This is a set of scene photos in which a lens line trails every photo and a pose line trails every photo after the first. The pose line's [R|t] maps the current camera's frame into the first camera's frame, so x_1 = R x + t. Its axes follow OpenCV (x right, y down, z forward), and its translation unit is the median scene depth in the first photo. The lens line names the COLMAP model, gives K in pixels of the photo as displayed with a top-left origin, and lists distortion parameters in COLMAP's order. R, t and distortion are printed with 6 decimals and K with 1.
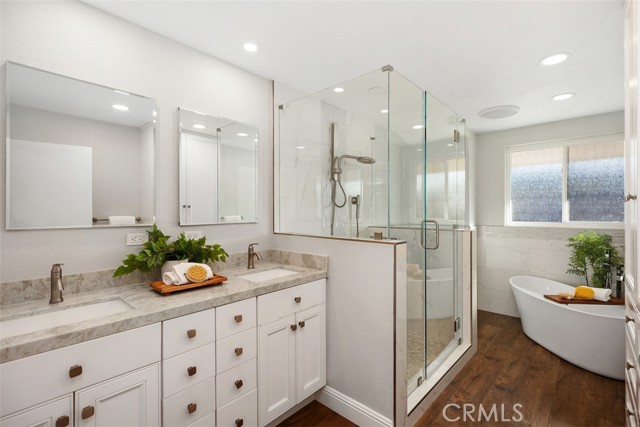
lens RADIAL K [[286.6, 0, 320.3], [0, 286.6, 209.5], [0, 0, 1]] dist [0.000882, 0.000619]
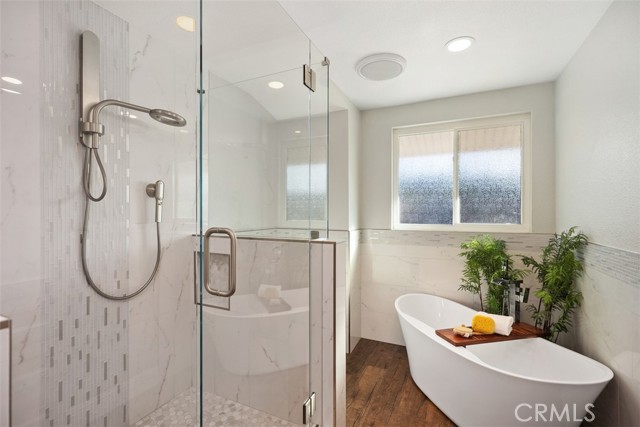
lens RADIAL K [[286.6, 0, 320.3], [0, 286.6, 209.5], [0, 0, 1]] dist [0.000882, 0.000619]
pose [[0.955752, 0.003807, 0.294148, 0.268655], [-0.003510, 0.999993, -0.001535, 0.005541], [-0.294152, 0.000435, 0.955759, 0.366031]]
